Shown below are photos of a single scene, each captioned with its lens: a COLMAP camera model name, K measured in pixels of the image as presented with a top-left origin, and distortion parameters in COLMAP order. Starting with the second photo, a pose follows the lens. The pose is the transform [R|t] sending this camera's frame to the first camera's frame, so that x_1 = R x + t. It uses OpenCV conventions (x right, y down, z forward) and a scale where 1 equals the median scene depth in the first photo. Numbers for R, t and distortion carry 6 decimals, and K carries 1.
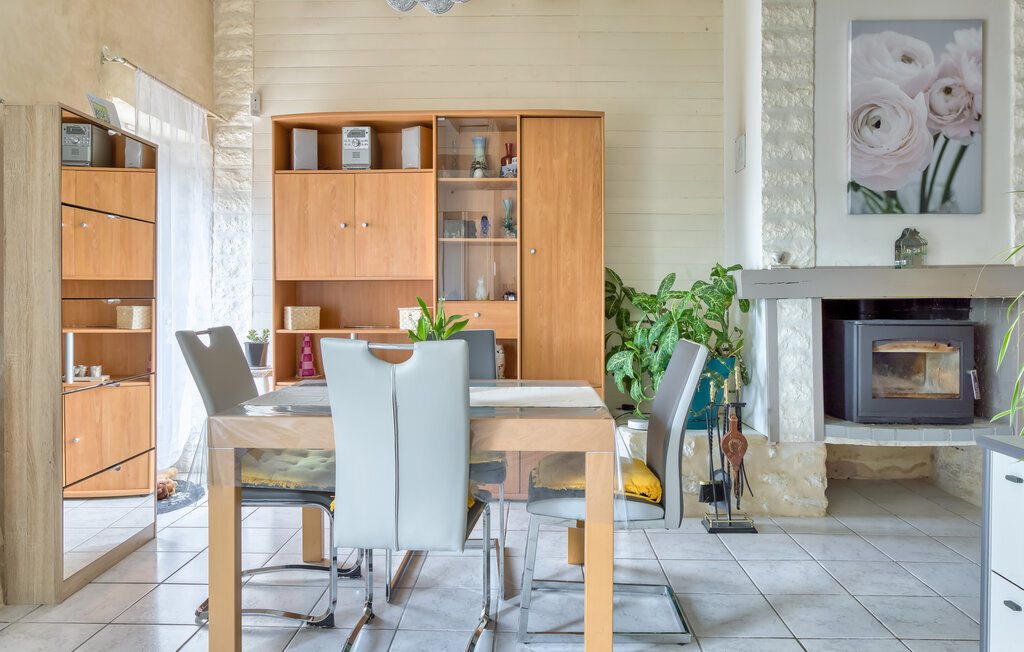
lens RADIAL K [[695.8, 0, 508.1], [0, 695.8, 297.7], [0, 0, 1]] dist [-0.000311, 0.000014]
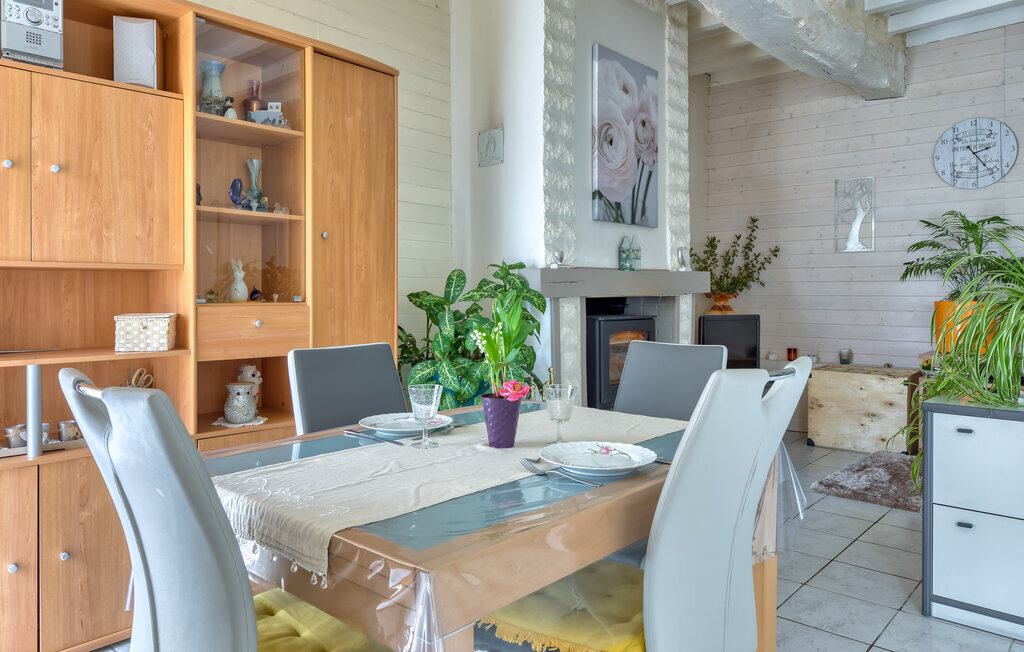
lens RADIAL K [[695.8, 0, 508.1], [0, 695.8, 297.7], [0, 0, 1]] dist [-0.000311, 0.000014]
pose [[0.648626, -0.005212, 0.761090, -0.432486], [0.003300, 0.999986, 0.004036, -0.002606], [-0.761100, -0.000106, 0.648634, 0.396816]]
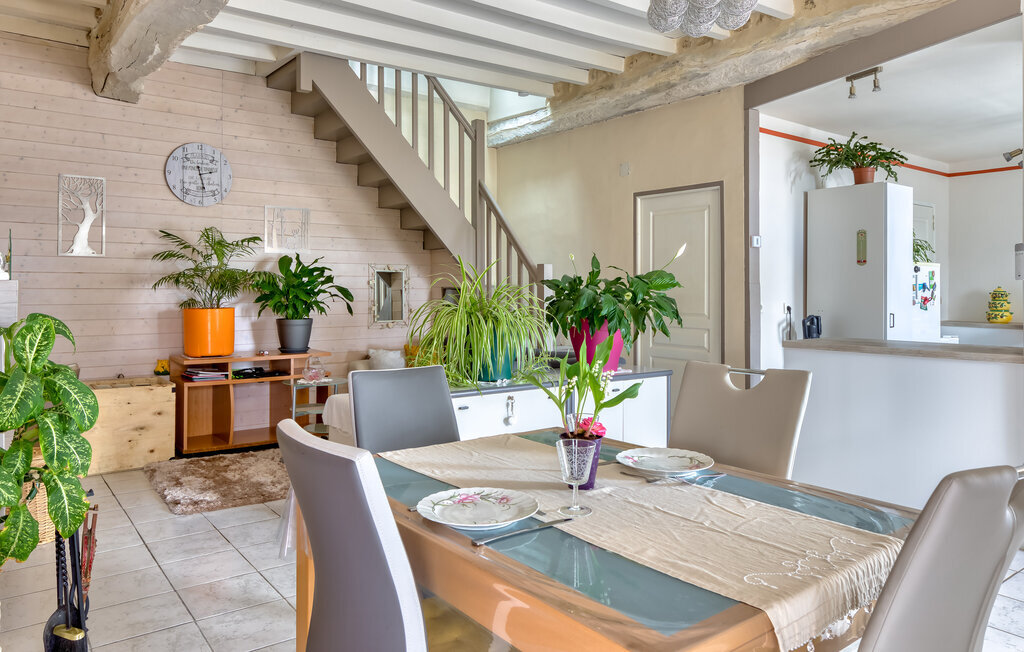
lens RADIAL K [[705.5, 0, 511.8], [0, 705.5, 280.0], [0, 0, 1]] dist [0.004084, 0.001281]
pose [[-0.630441, 0.006271, 0.776212, -0.420826], [0.001711, 0.999976, -0.006689, -0.036810], [-0.776235, -0.002889, -0.630437, 1.045347]]
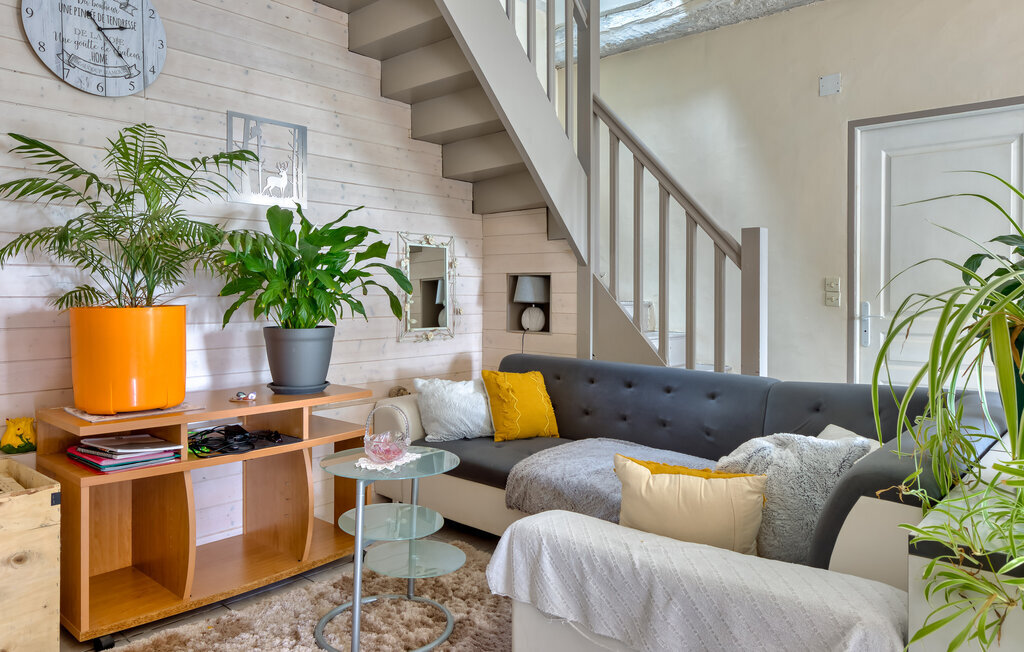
lens RADIAL K [[695.8, 0, 508.1], [0, 695.8, 297.7], [0, 0, 1]] dist [-0.000311, 0.000014]
pose [[-0.763727, -0.008844, 0.645479, 0.422035], [-0.000325, 0.999911, 0.013316, -0.005786], [-0.645540, 0.009960, -0.763662, 0.881711]]
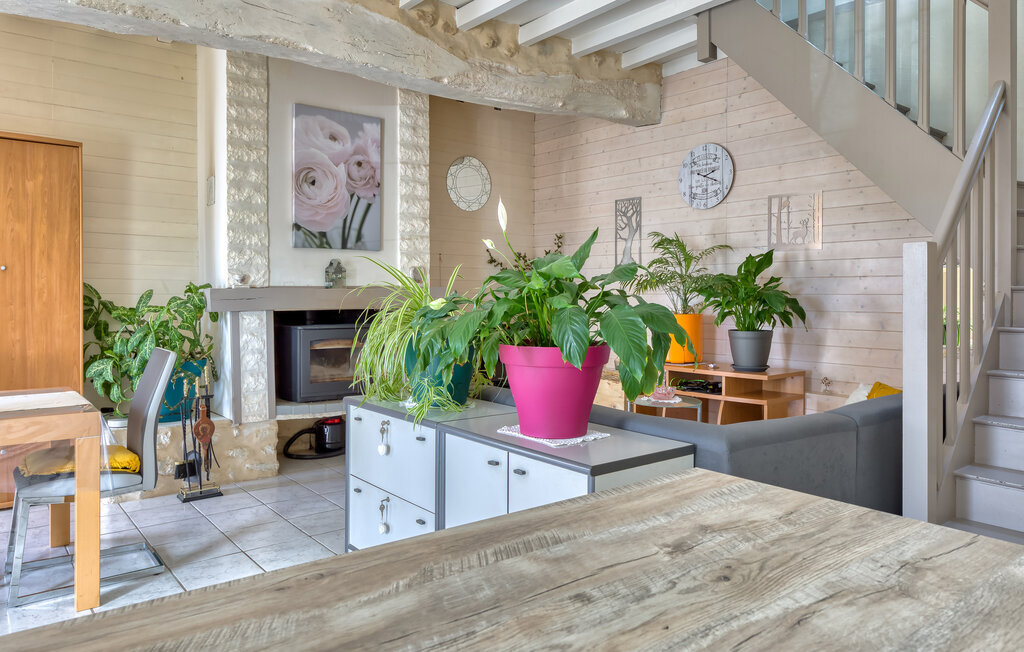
lens RADIAL K [[704.9, 0, 506.8], [0, 704.9, 299.4], [0, 0, 1]] dist [-0.005025, 0.000893]
pose [[0.767243, -0.004079, 0.641344, -0.065392], [0.001563, 0.999989, 0.004490, -0.025413], [-0.641355, -0.002442, 0.767240, -0.304890]]
